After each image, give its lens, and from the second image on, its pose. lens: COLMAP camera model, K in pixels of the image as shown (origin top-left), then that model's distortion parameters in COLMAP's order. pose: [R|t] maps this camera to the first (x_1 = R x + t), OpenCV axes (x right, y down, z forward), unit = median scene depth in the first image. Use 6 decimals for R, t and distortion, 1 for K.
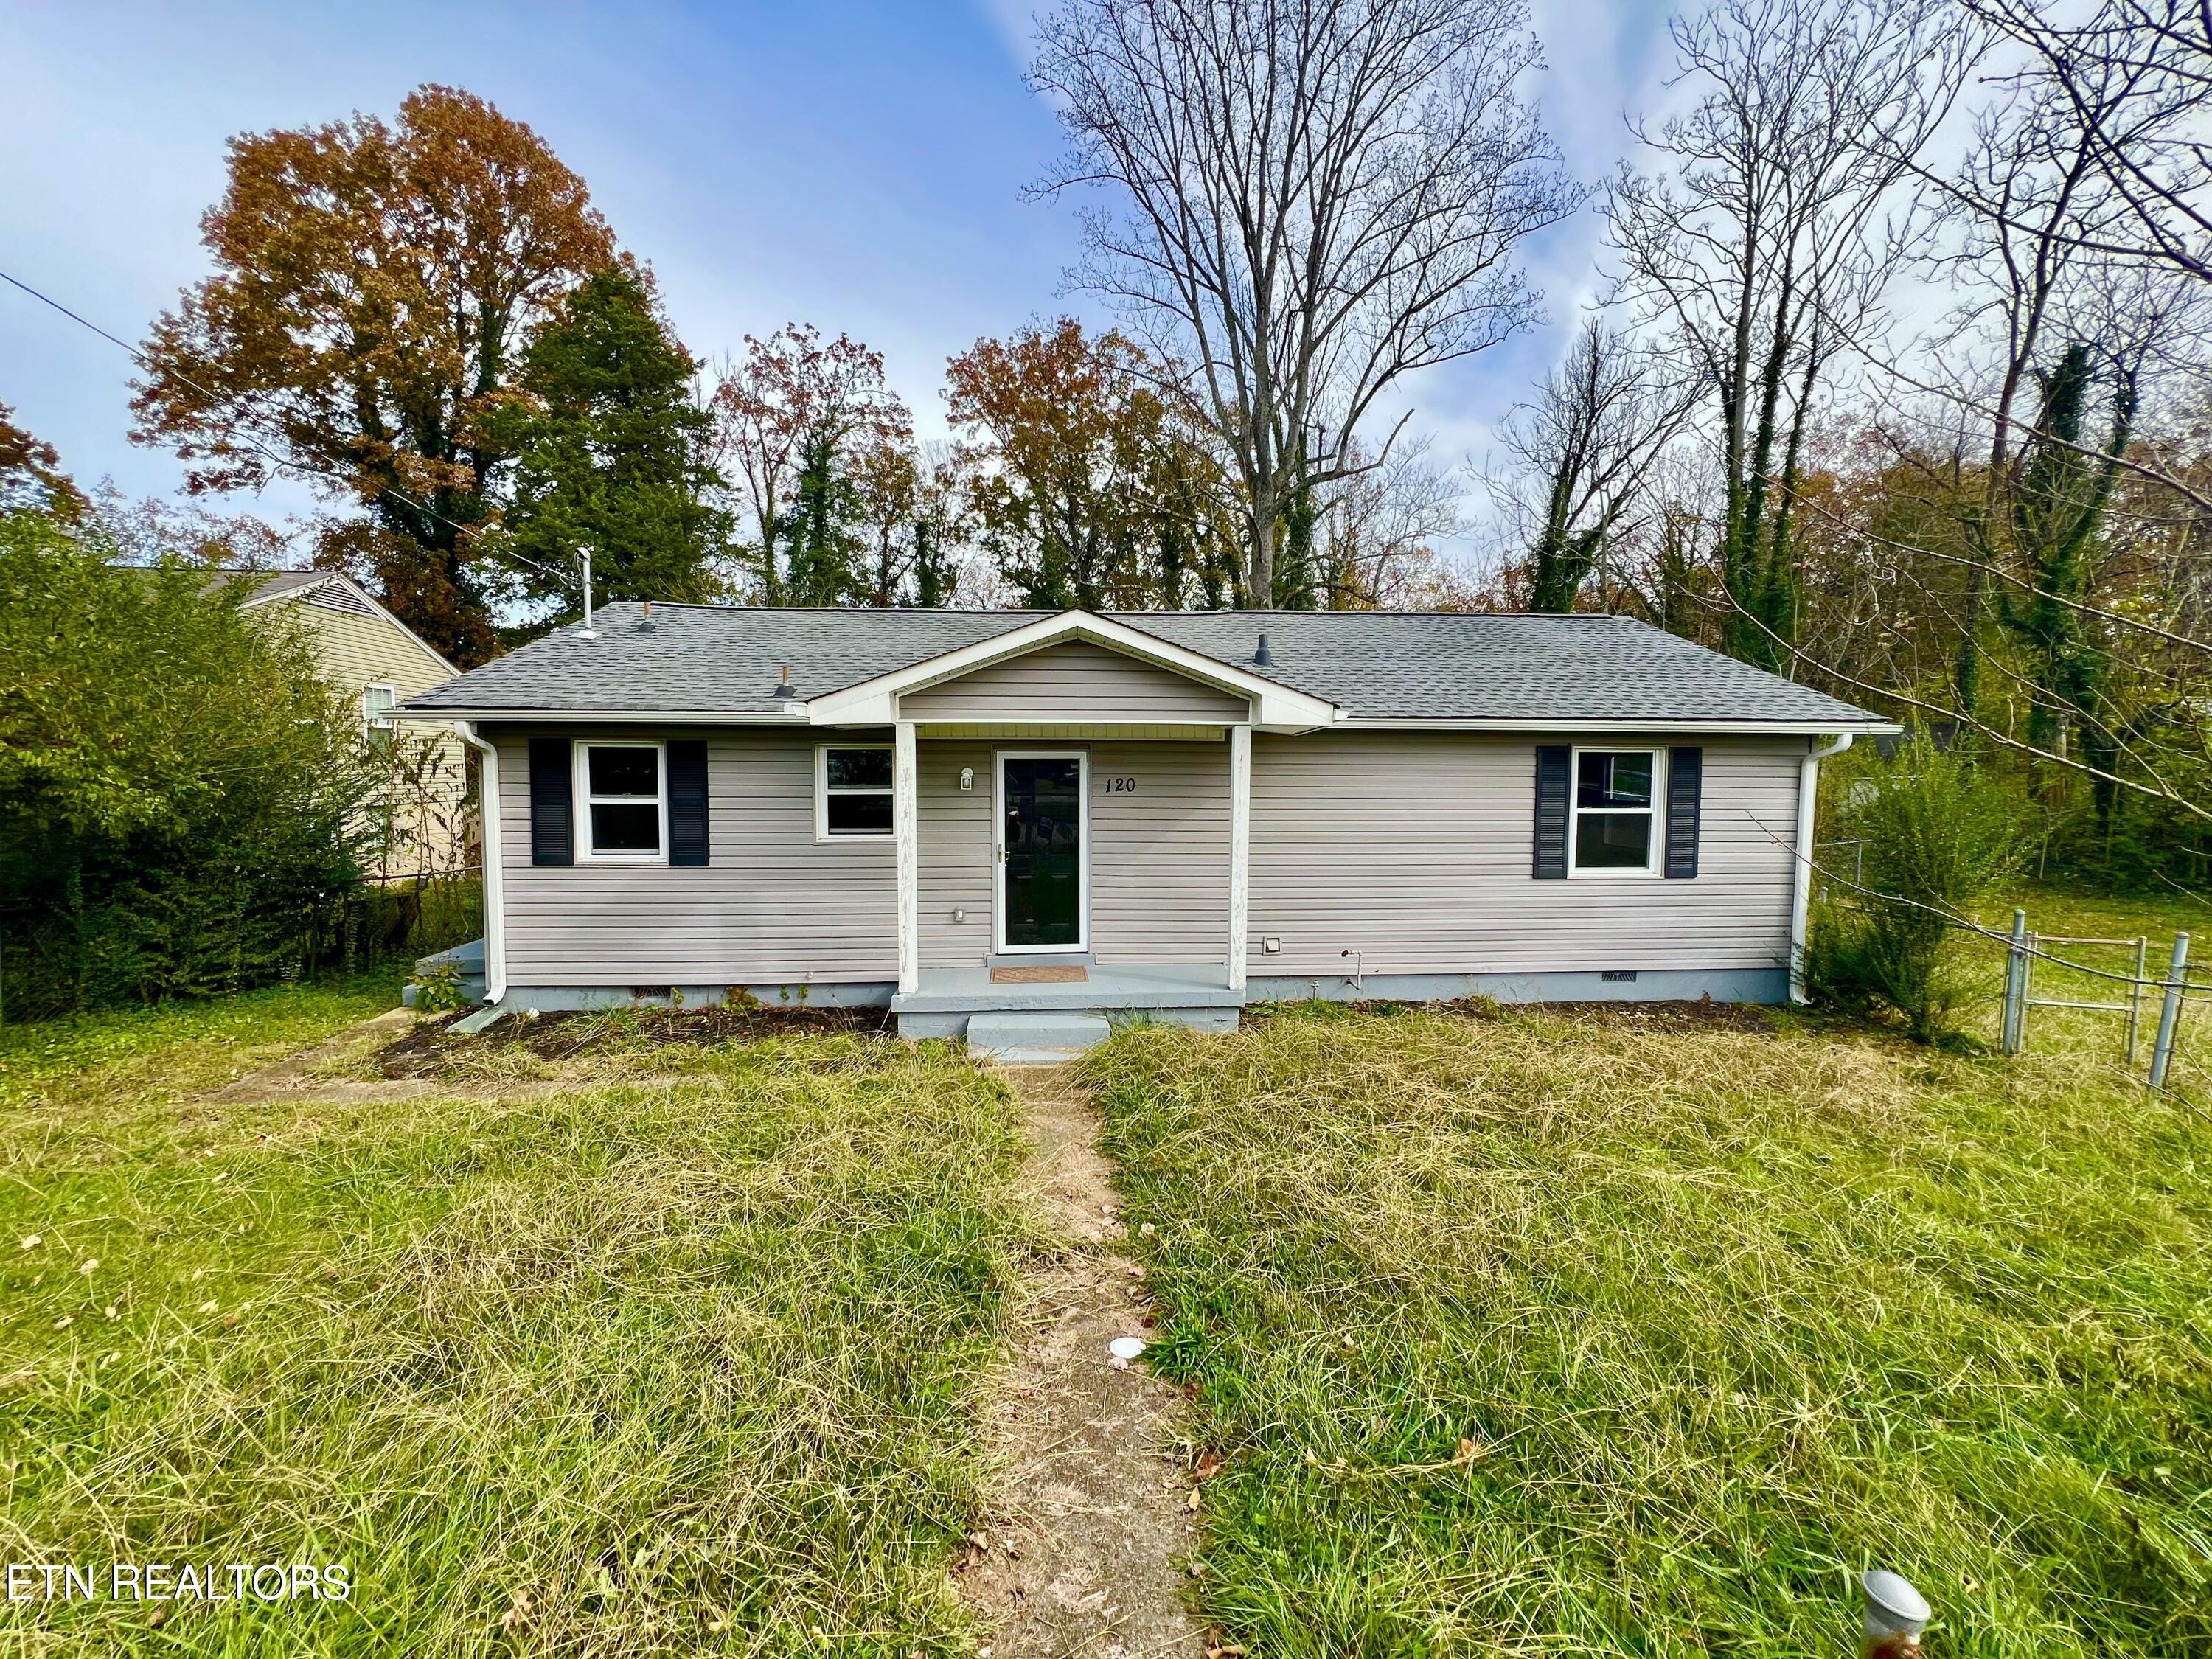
lens RADIAL K [[888.8, 0, 1096.7], [0, 888.8, 830.0], [0, 0, 1]] dist [-0.001495, 0.000729]
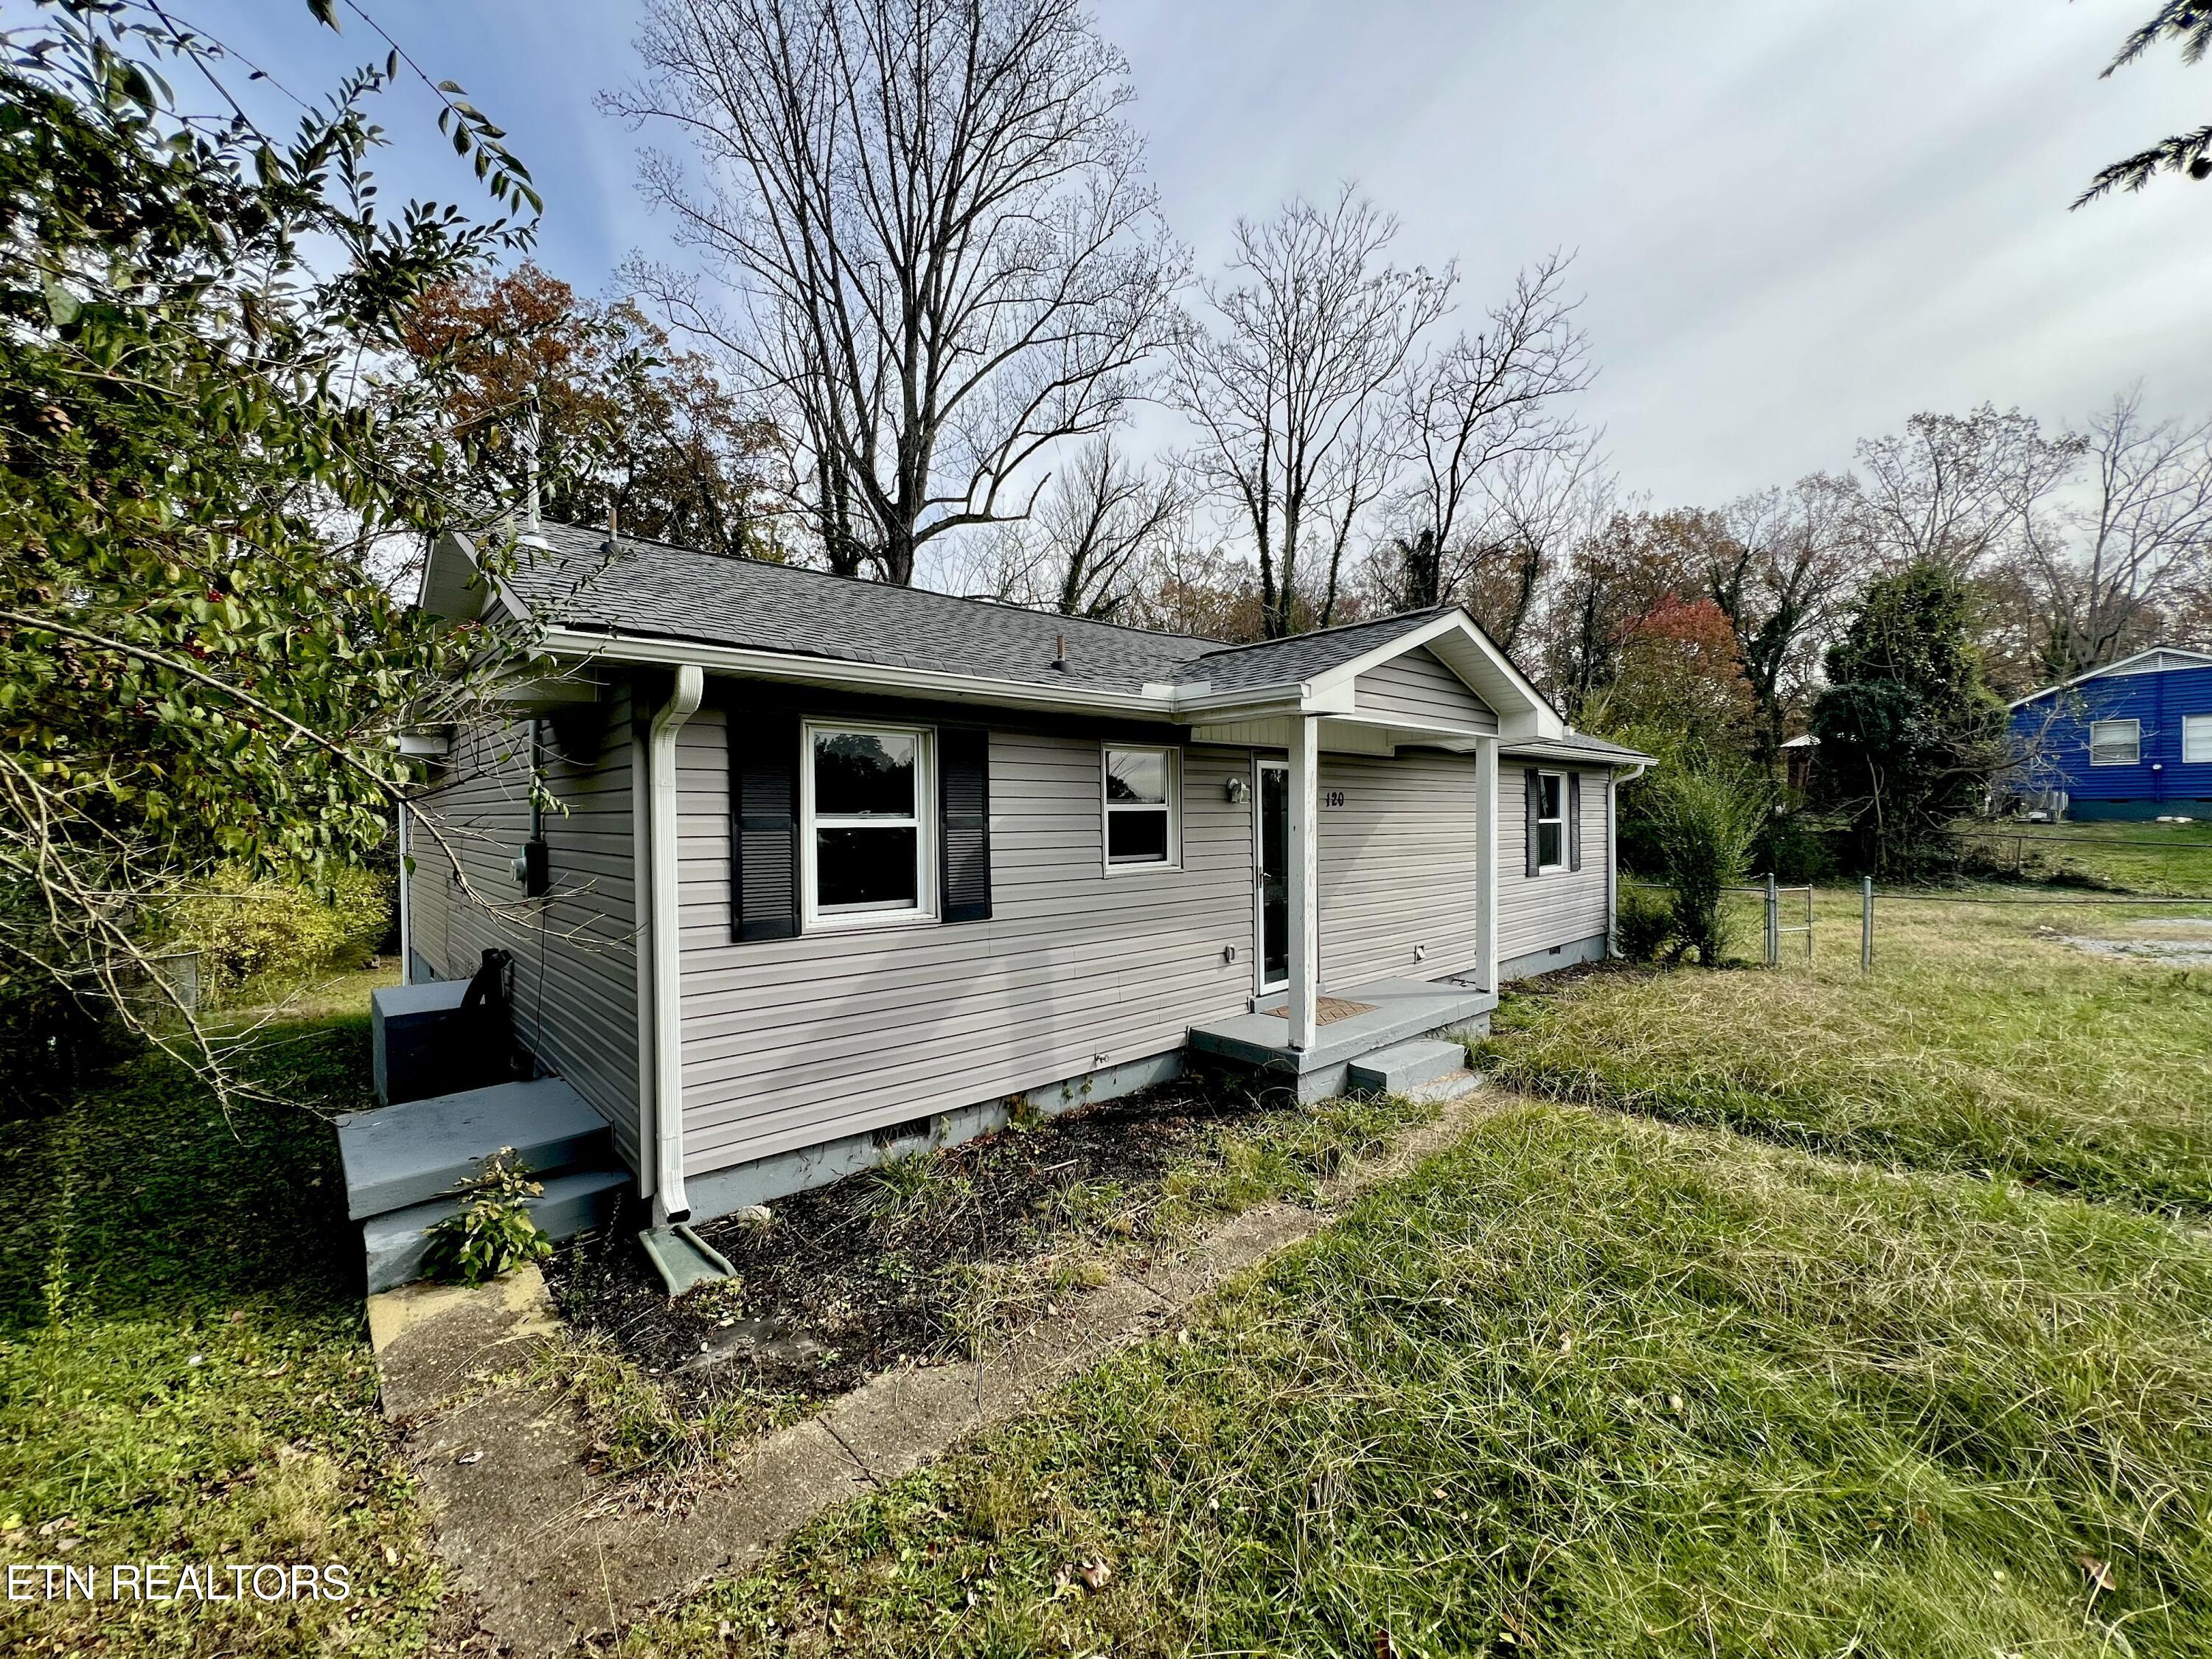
lens RADIAL K [[888.8, 0, 1106.3], [0, 888.8, 831.7], [0, 0, 1]] dist [-0.001495, 0.000729]
pose [[0.789345, -0.022595, 0.613534, -0.774013], [0.056226, 0.997783, -0.035592, 0.003777], [-0.611370, 0.062591, 0.788865, 0.417976]]
